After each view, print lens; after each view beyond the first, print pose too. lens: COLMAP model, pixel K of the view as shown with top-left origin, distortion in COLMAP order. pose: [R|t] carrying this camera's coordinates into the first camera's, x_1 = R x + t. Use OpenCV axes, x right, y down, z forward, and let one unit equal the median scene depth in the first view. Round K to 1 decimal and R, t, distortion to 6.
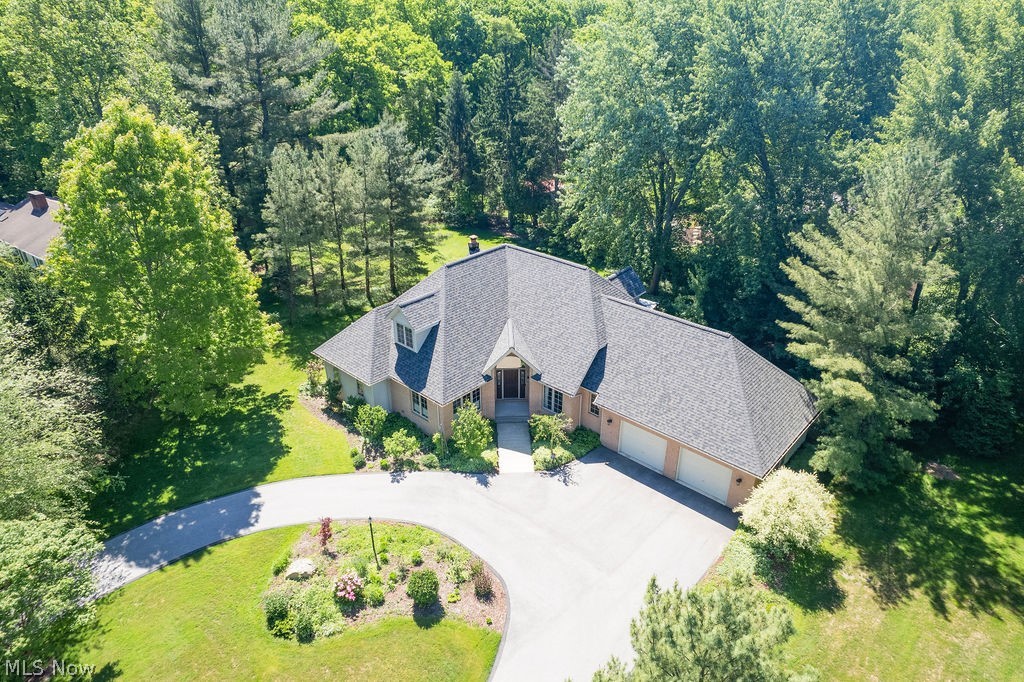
lens RADIAL K [[645.8, 0, 509.1], [0, 645.8, 341.9], [0, 0, 1]] dist [-0.037817, 0.019934]
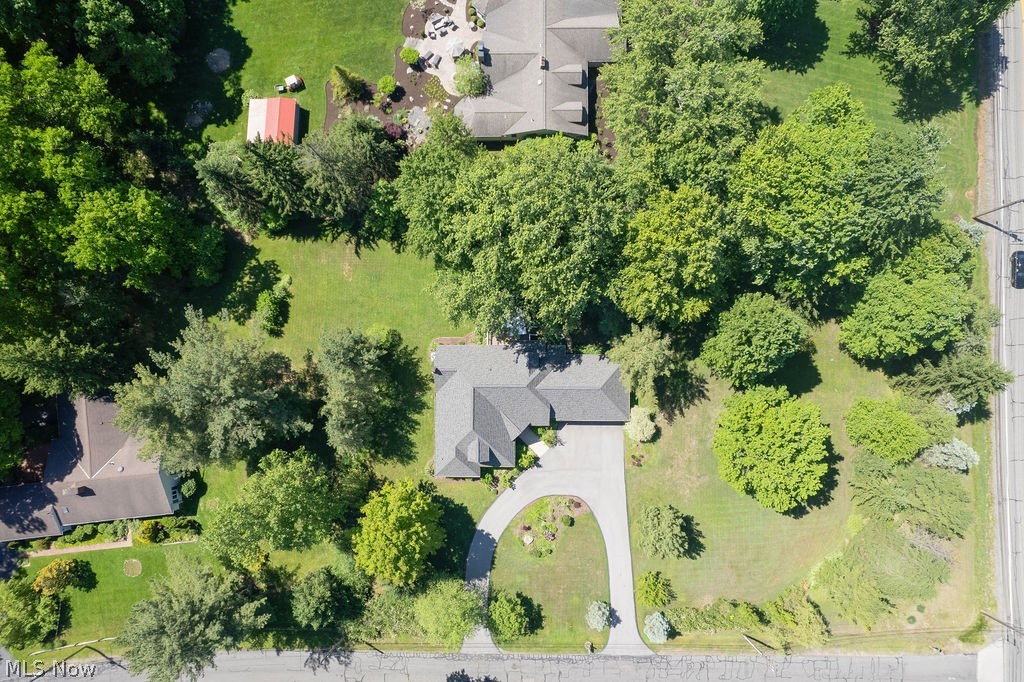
lens RADIAL K [[645.8, 0, 509.0], [0, 645.8, 336.7], [0, 0, 1]] dist [-0.037817, 0.019934]
pose [[0.743159, -0.668124, 0.036388, 0.122140], [0.312793, 0.394968, 0.863806, -2.216014], [-0.591502, -0.630563, 0.502509, 0.091895]]
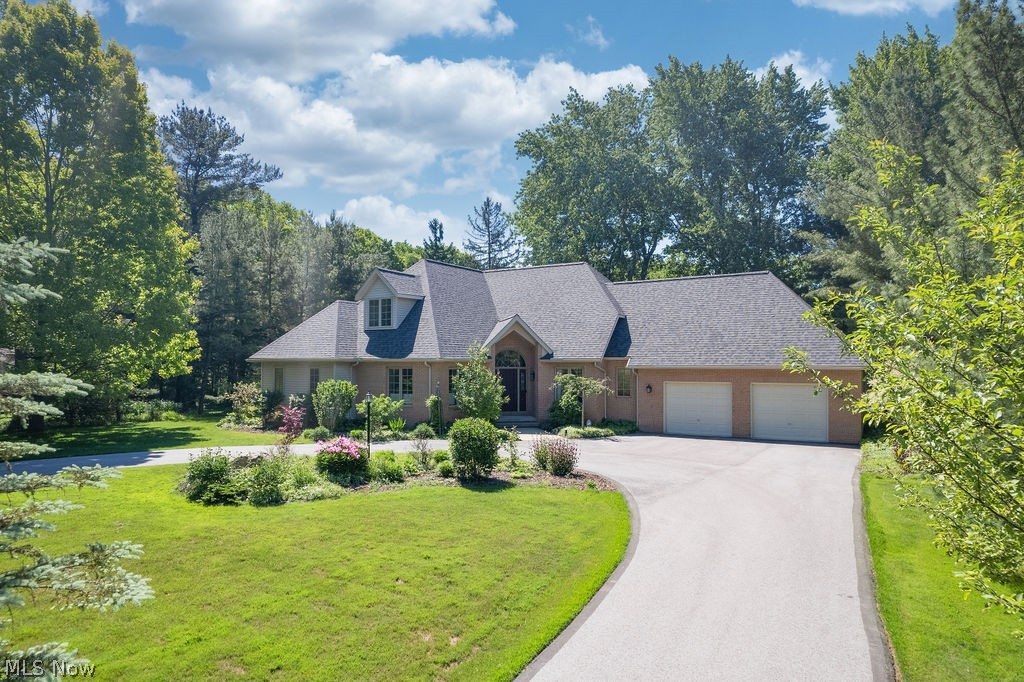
lens RADIAL K [[645.8, 0, 509.2], [0, 645.8, 338.9], [0, 0, 1]] dist [-0.037817, 0.019934]
pose [[0.983791, -0.000930, 0.179318, -0.158066], [0.089651, 0.868594, -0.487347, 0.451388], [-0.155301, 0.495524, 0.854598, 0.329104]]
